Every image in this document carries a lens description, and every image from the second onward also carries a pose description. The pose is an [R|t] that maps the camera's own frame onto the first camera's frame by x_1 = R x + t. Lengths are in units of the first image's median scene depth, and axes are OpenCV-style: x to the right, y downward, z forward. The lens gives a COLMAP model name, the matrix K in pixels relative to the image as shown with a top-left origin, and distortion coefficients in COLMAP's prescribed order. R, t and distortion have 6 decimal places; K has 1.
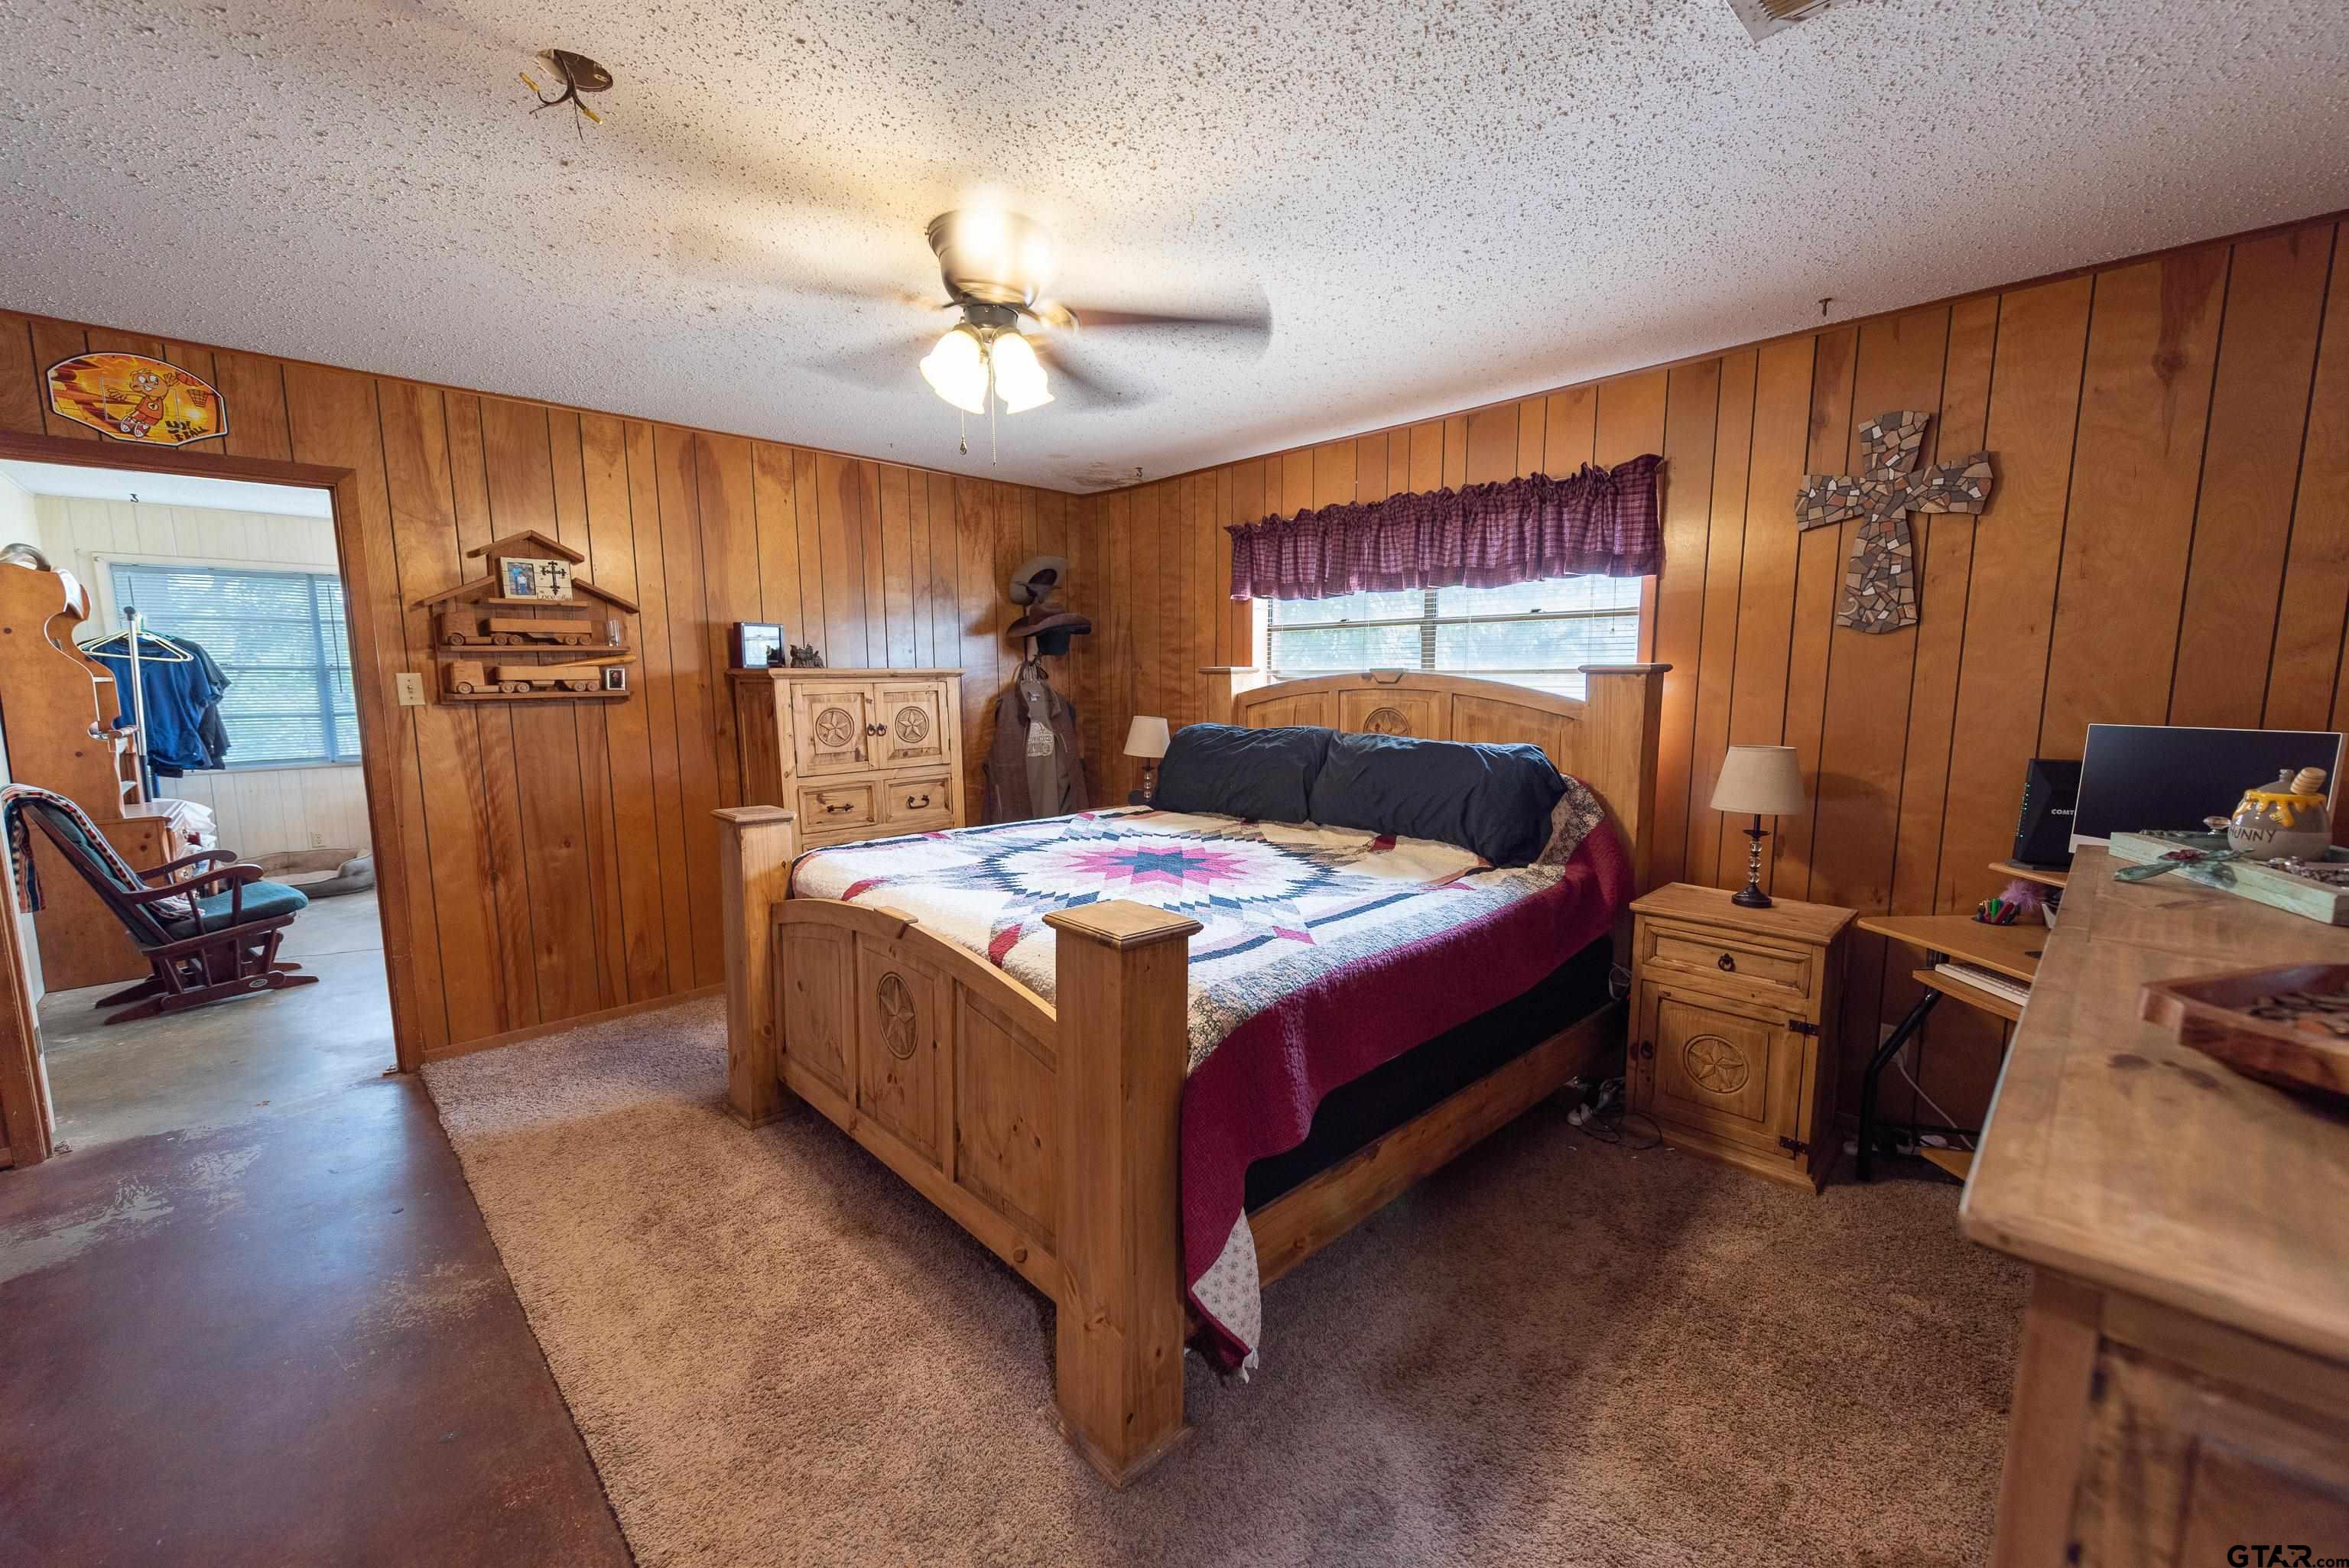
lens RADIAL K [[905.7, 0, 1175.7], [0, 905.7, 790.5], [0, 0, 1]] dist [0.002471, -0.000157]
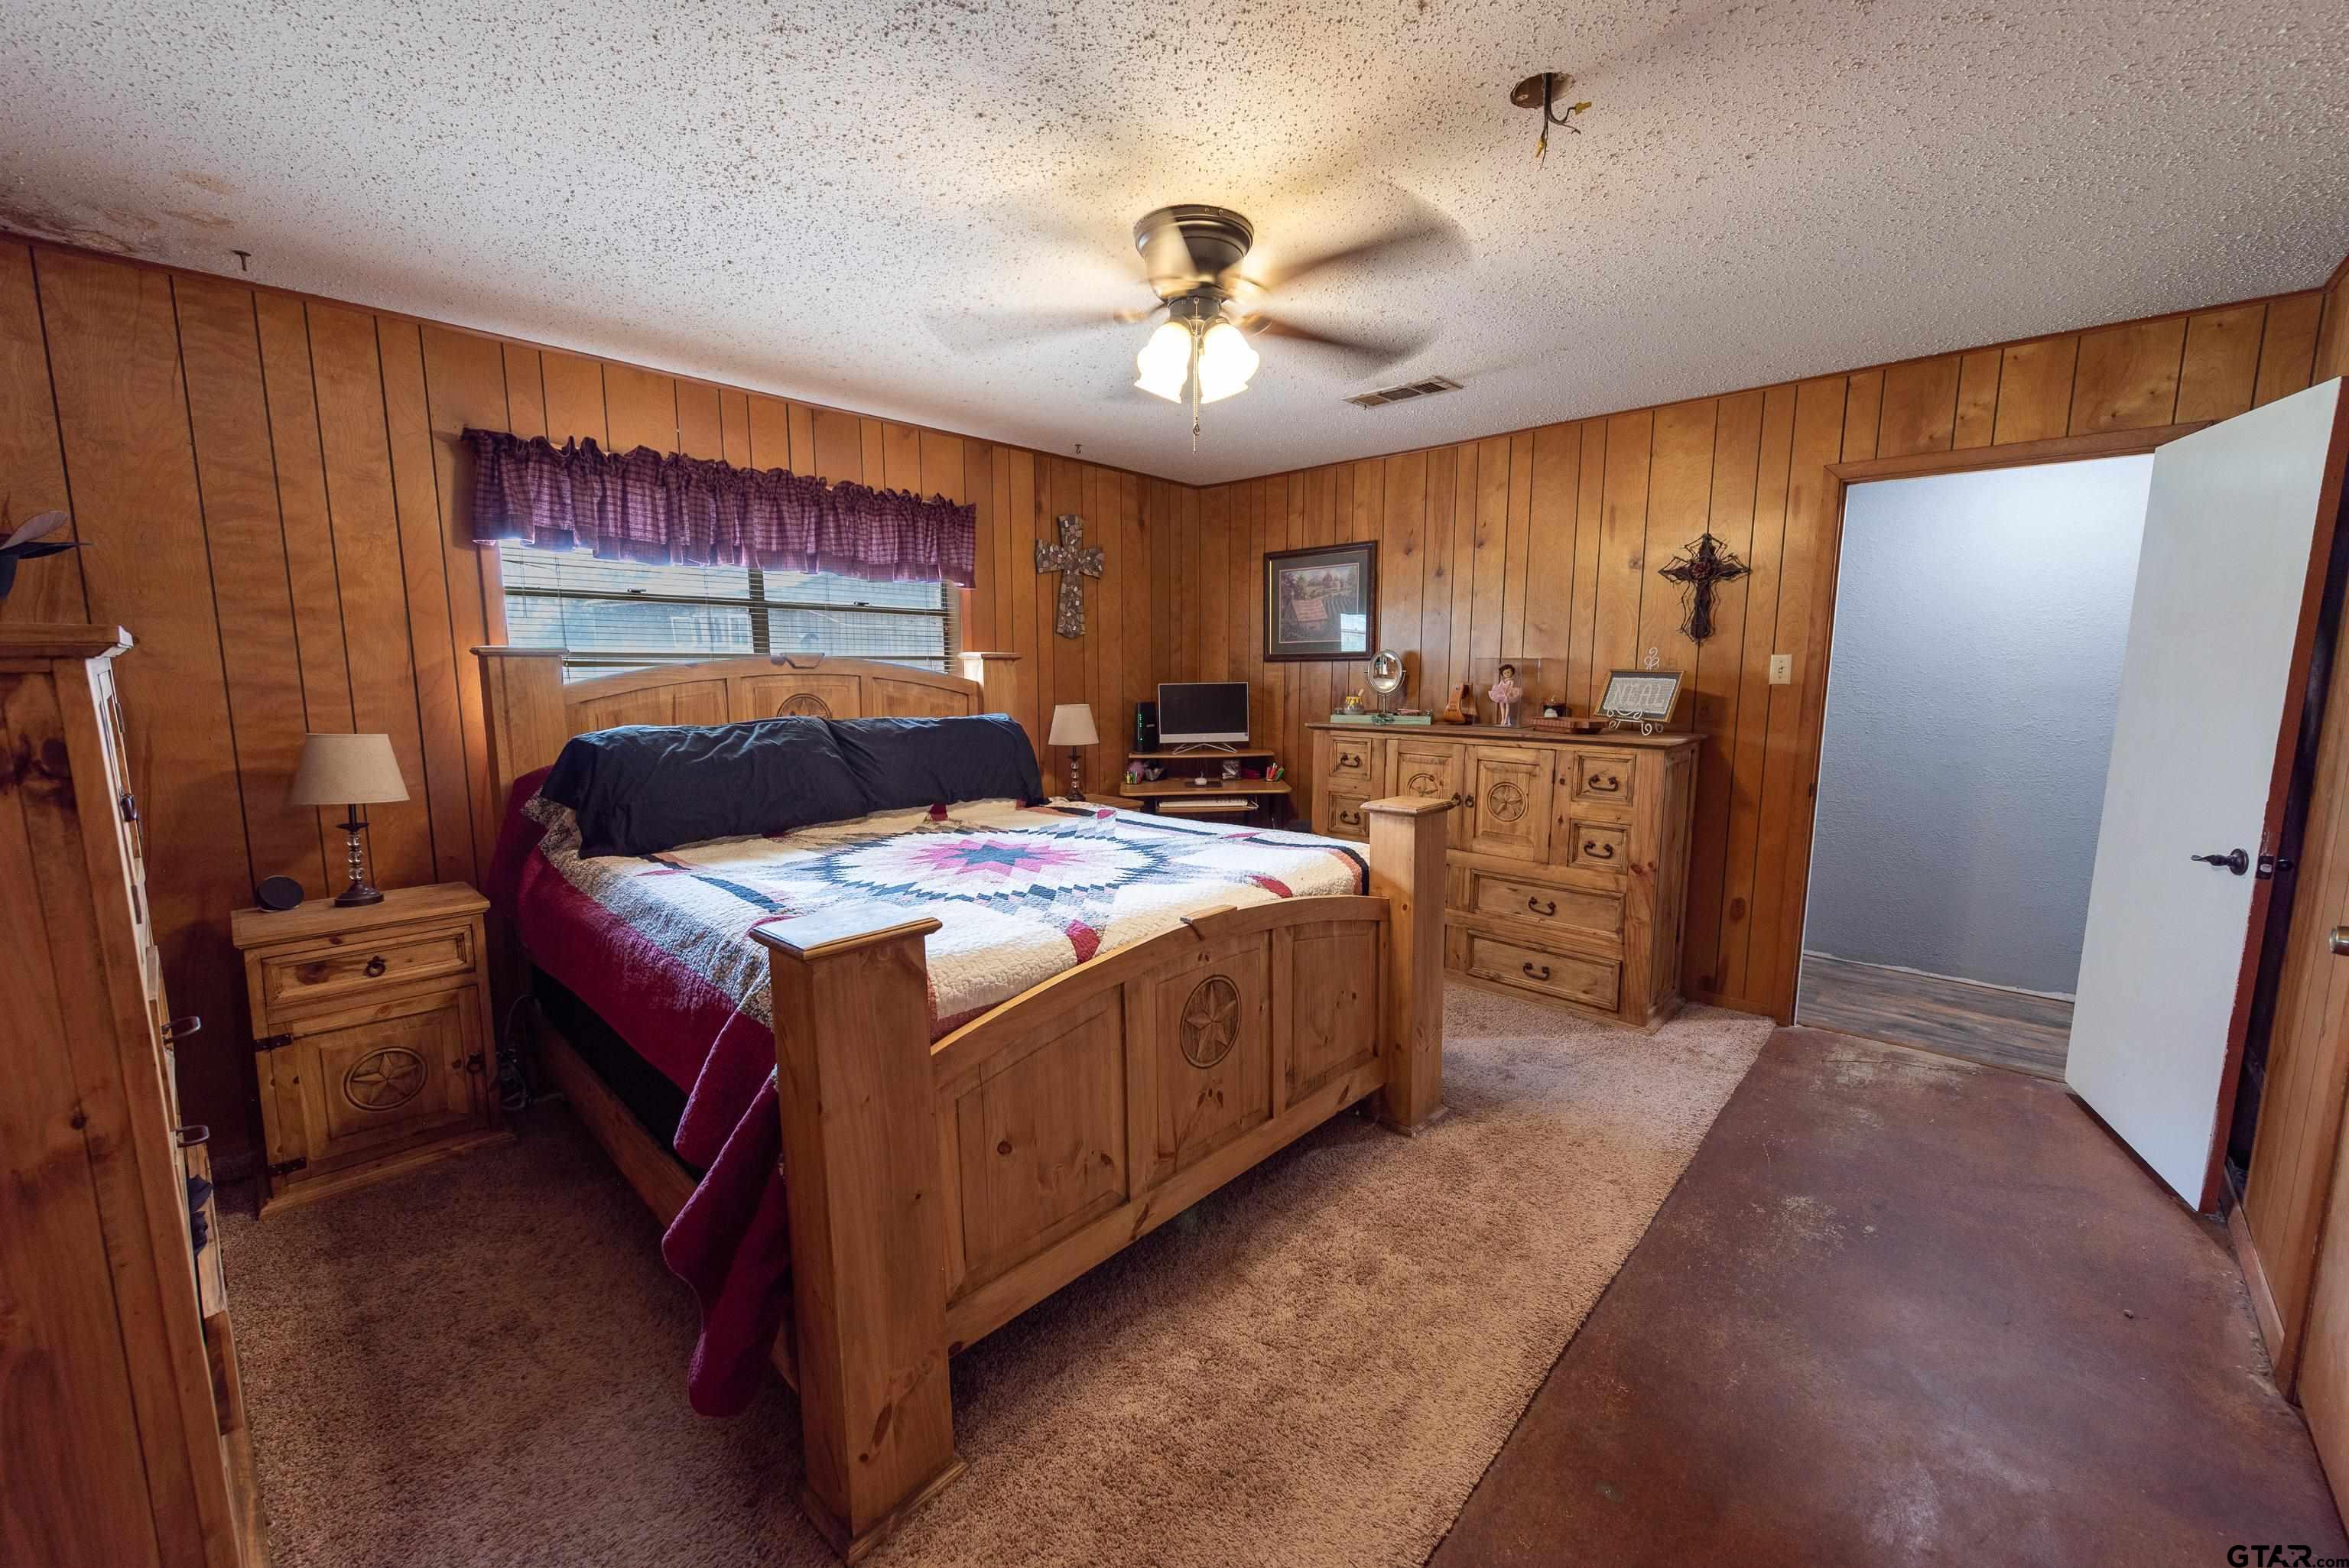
lens RADIAL K [[905.7, 0, 1175.7], [0, 905.7, 790.5], [0, 0, 1]] dist [0.002471, -0.000157]
pose [[-0.034246, -0.134425, 0.990332, -1.160216], [0.127110, 0.982280, 0.137728, -0.113418], [-0.991297, 0.130598, -0.016552, 0.990379]]
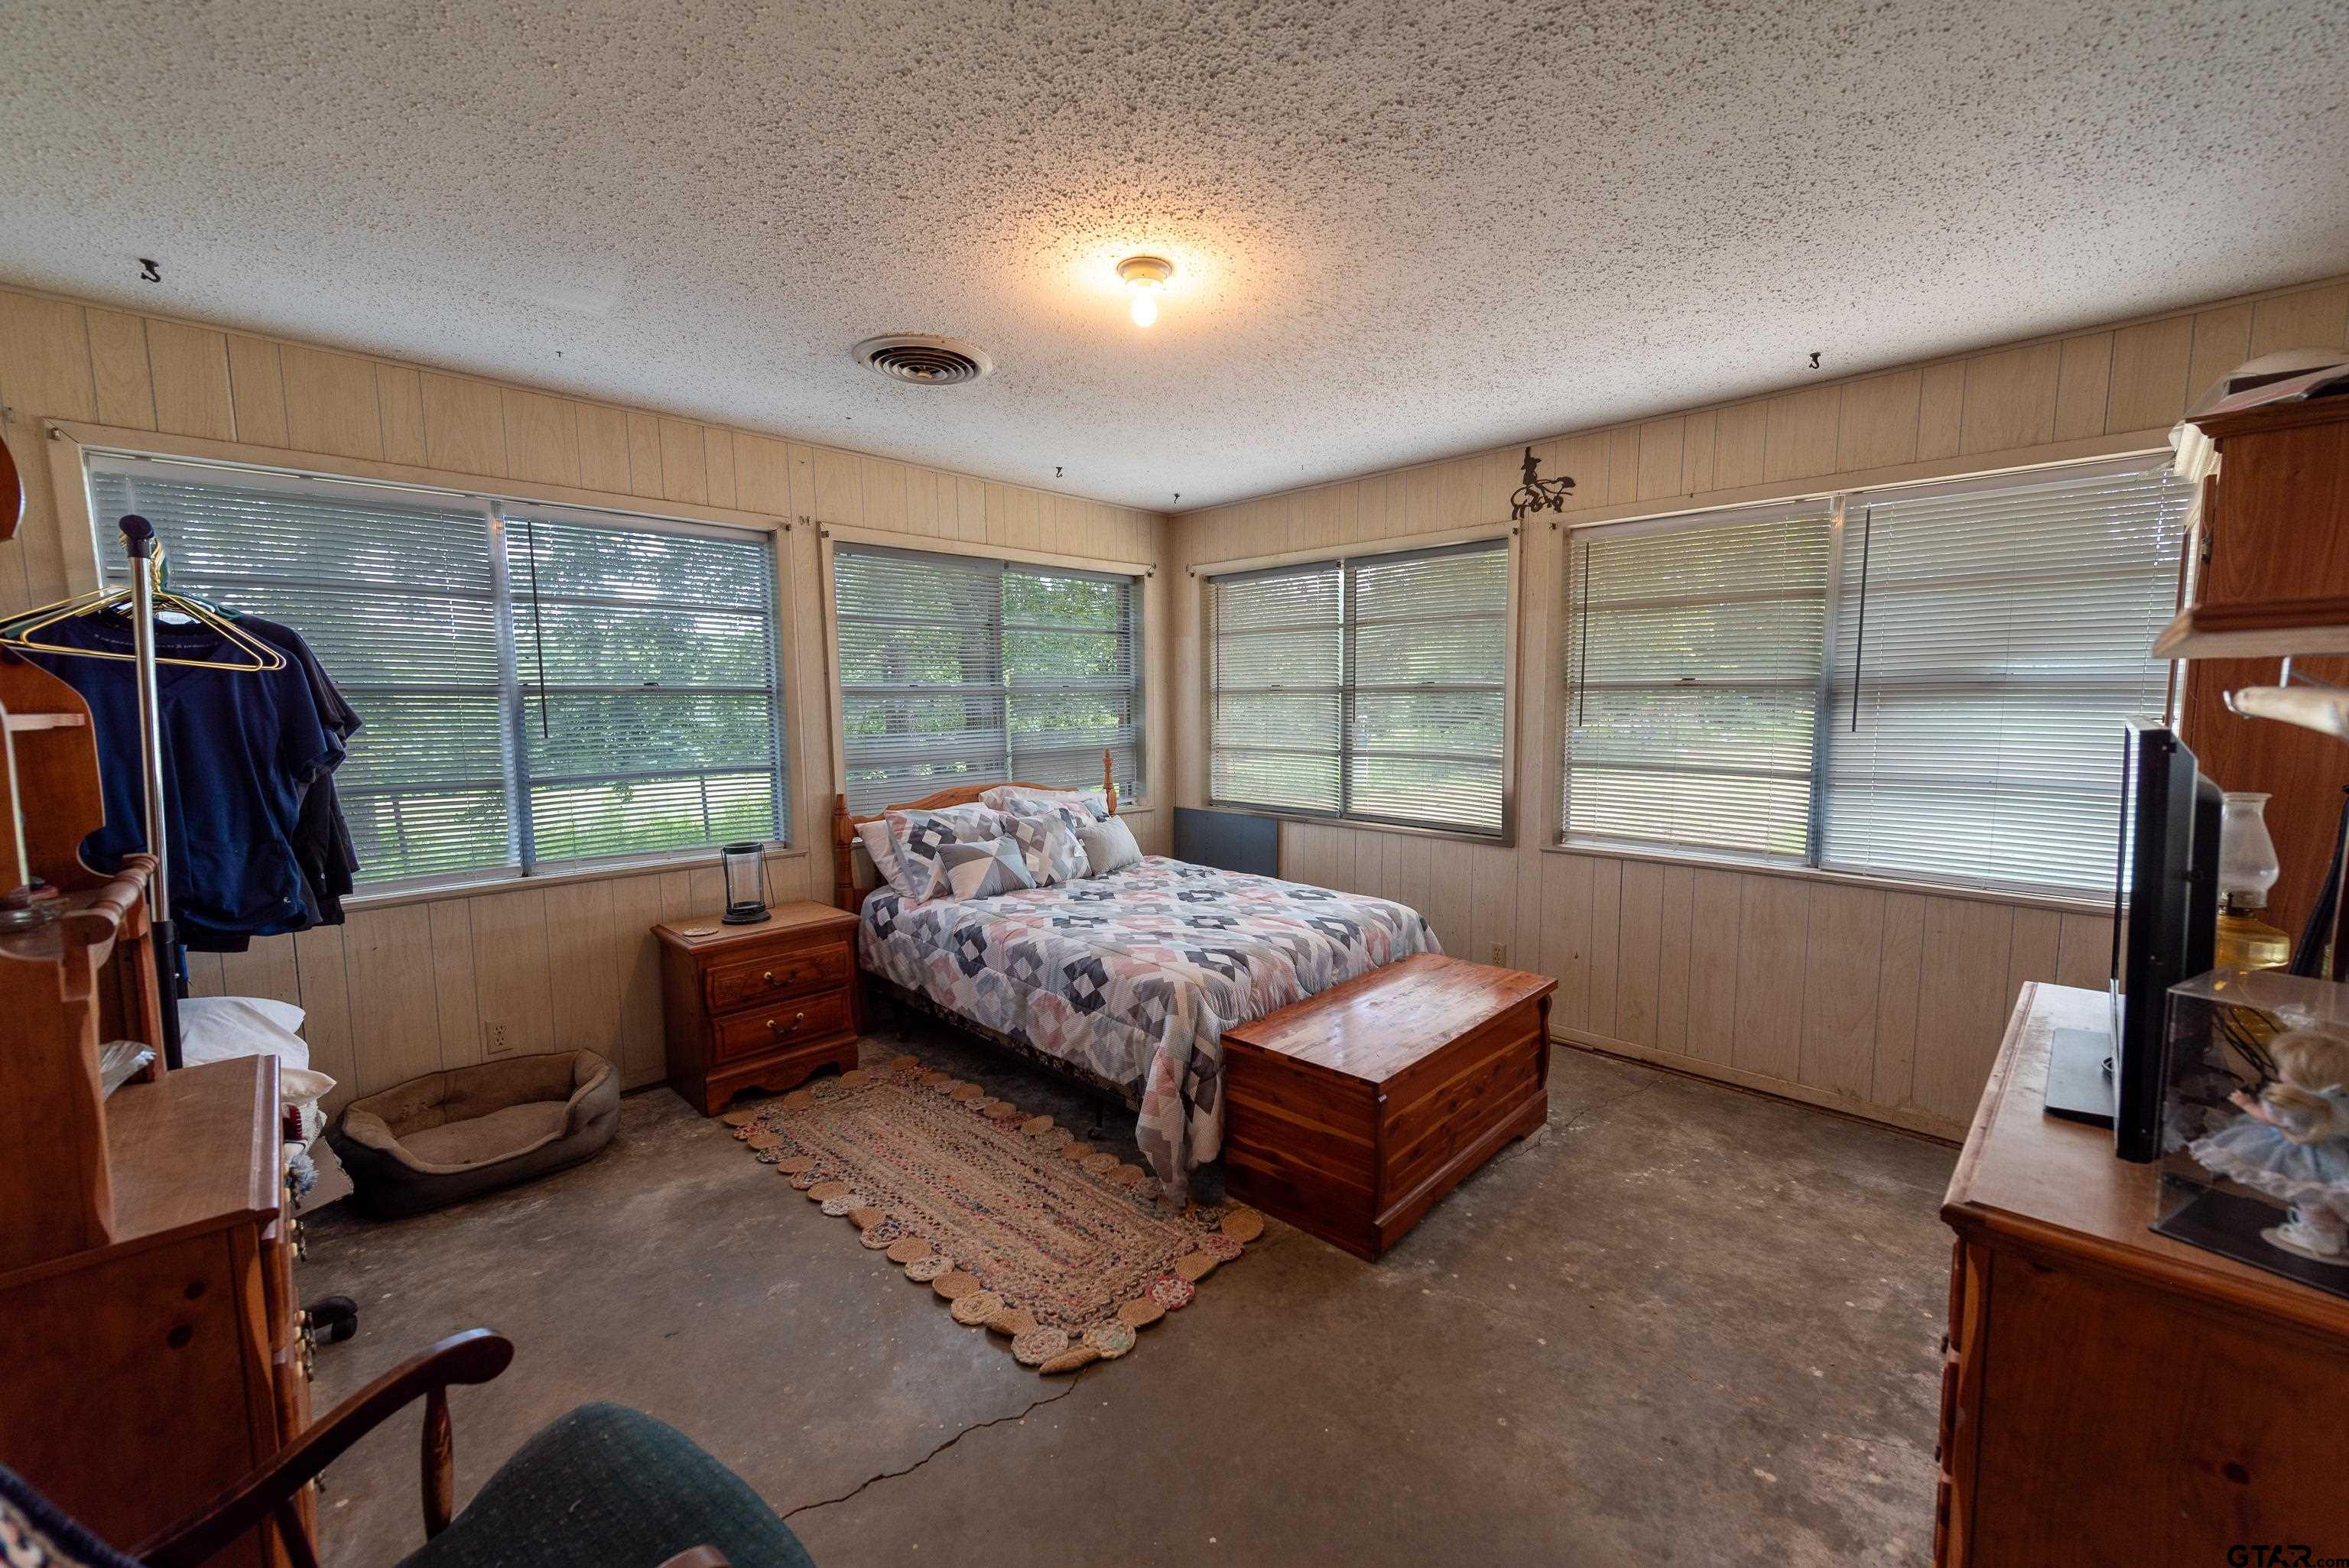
lens RADIAL K [[905.7, 0, 1175.7], [0, 905.7, 790.5], [0, 0, 1]] dist [0.002471, -0.000157]
pose [[0.999878, -0.001300, 0.015588, -0.470715], [0.001700, 0.999670, -0.025642, -0.052994], [-0.015550, 0.025666, 0.999550, 0.401728]]
